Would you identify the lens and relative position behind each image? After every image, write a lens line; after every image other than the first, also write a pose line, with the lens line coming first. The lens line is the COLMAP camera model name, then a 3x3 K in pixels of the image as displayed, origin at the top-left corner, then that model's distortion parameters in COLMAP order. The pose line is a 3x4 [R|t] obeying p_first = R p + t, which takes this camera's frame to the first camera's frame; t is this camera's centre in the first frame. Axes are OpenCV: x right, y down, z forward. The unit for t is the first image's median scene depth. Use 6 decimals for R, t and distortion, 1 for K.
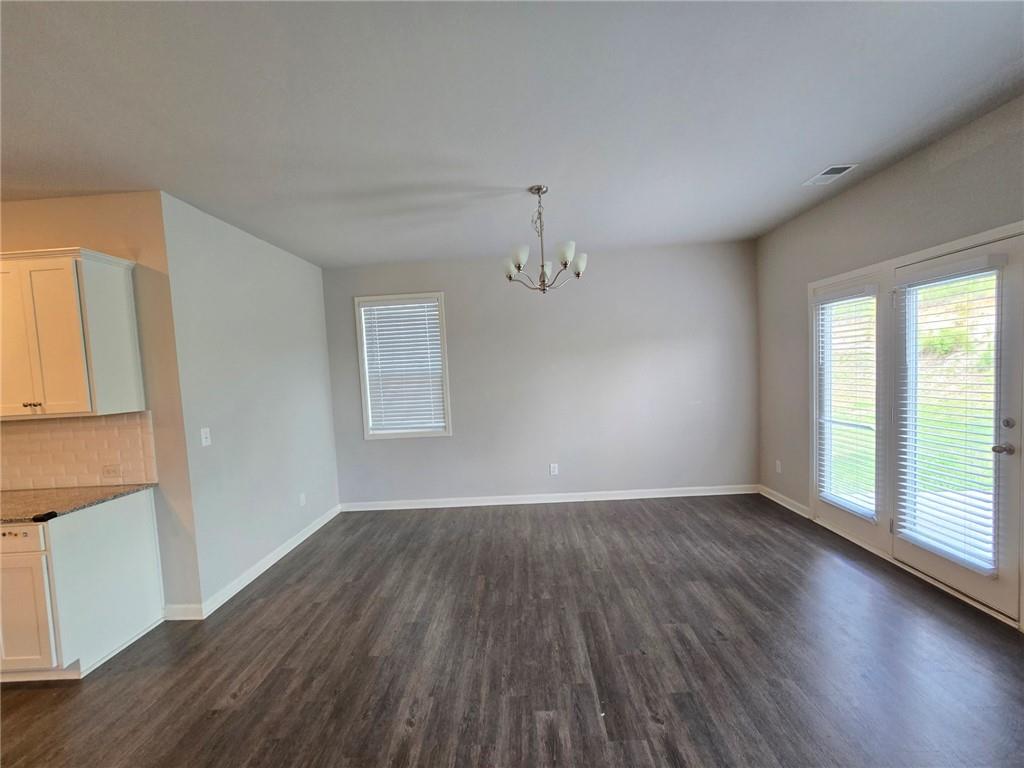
lens RADIAL K [[428.9, 0, 513.1], [0, 428.9, 391.8], [0, 0, 1]] dist [0.001075, 0.002908]
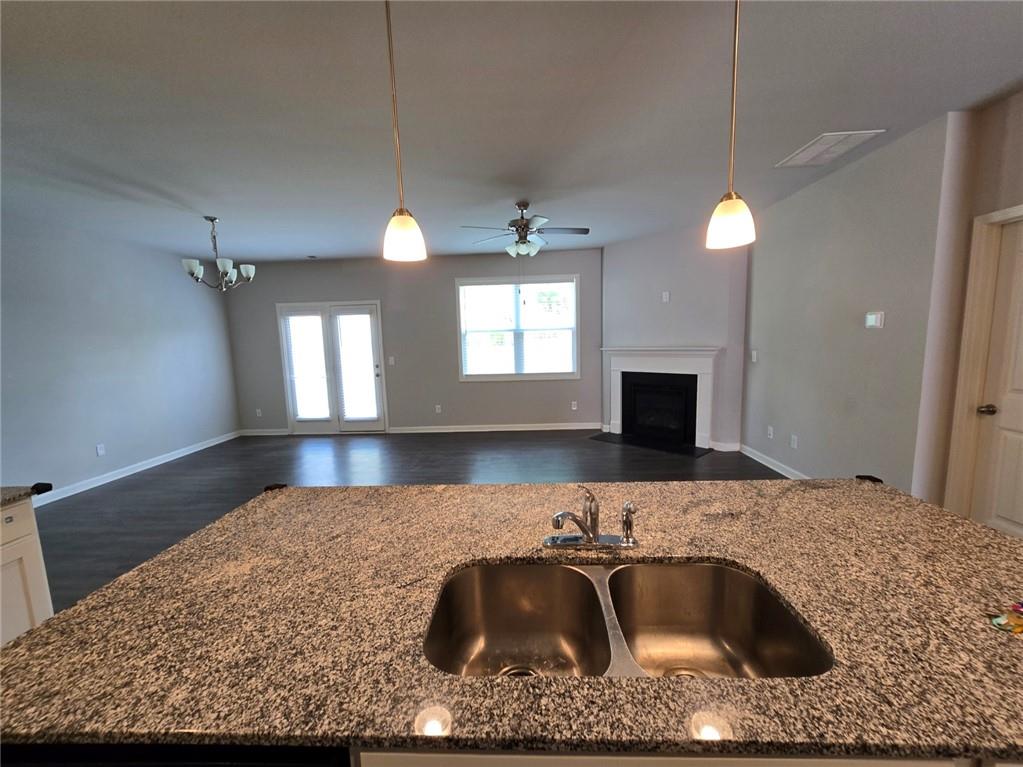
lens RADIAL K [[428.4, 0, 504.8], [0, 428.4, 397.7], [0, 0, 1]] dist [0.001075, 0.002908]
pose [[0.028410, -0.090311, 0.995508, -1.324160], [0.083965, 0.992606, 0.087652, 0.074894], [-0.996064, 0.081097, 0.035783, 0.019387]]
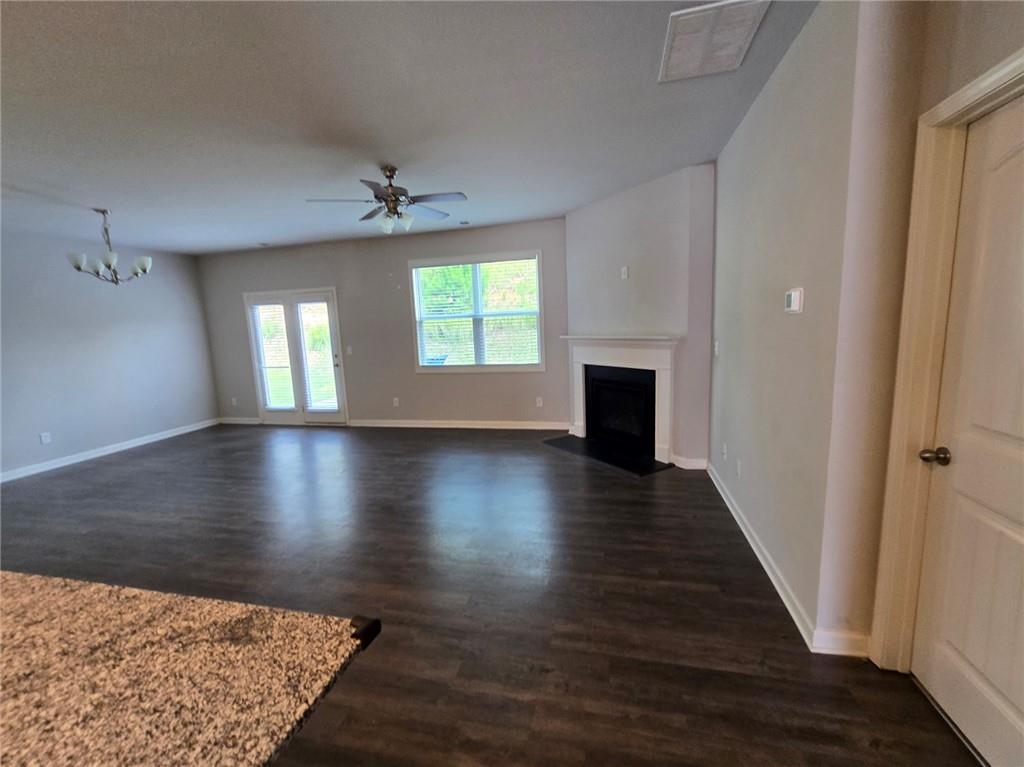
lens RADIAL K [[428.9, 0, 503.9], [0, 428.9, 389.8], [0, 0, 1]] dist [0.001075, 0.002908]
pose [[0.231556, -0.109590, 0.966629, -1.019542], [0.085712, 0.992069, 0.091942, 0.093368], [-0.969038, 0.061562, 0.239112, -0.557390]]
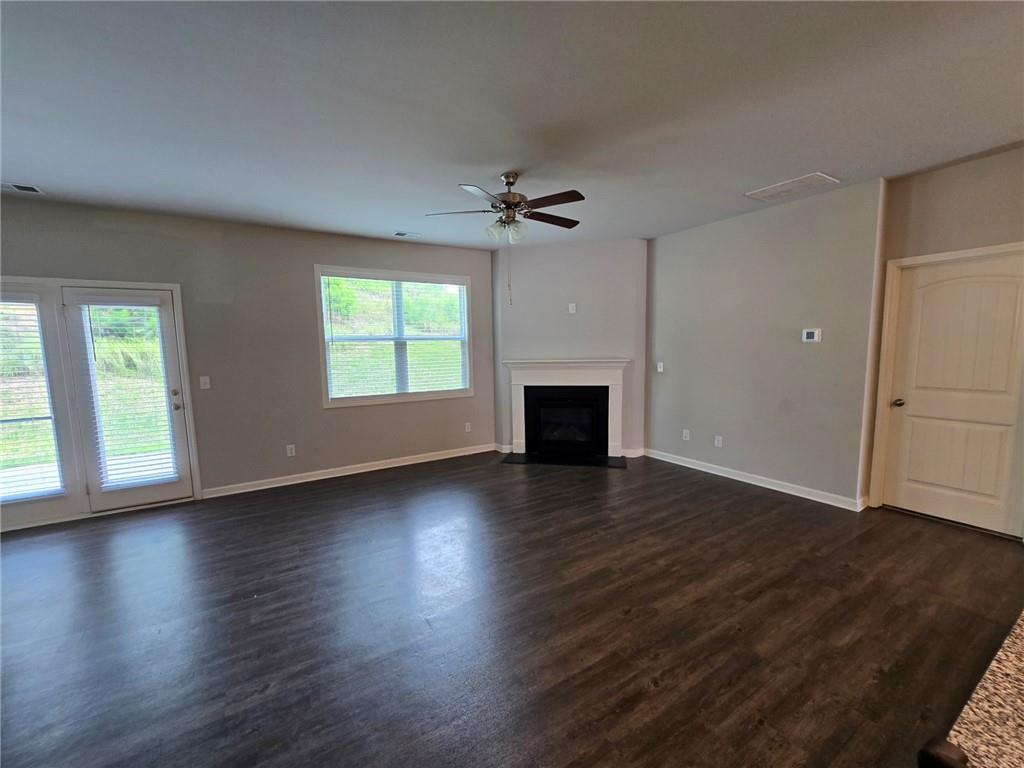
lens RADIAL K [[428.9, 0, 517.0], [0, 428.9, 393.8], [0, 0, 1]] dist [0.001075, 0.002908]
pose [[-0.548931, -0.033431, 0.835199, -0.842149], [0.091835, 0.990739, 0.100016, 0.020386], [-0.830807, 0.131603, -0.540777, 0.574179]]
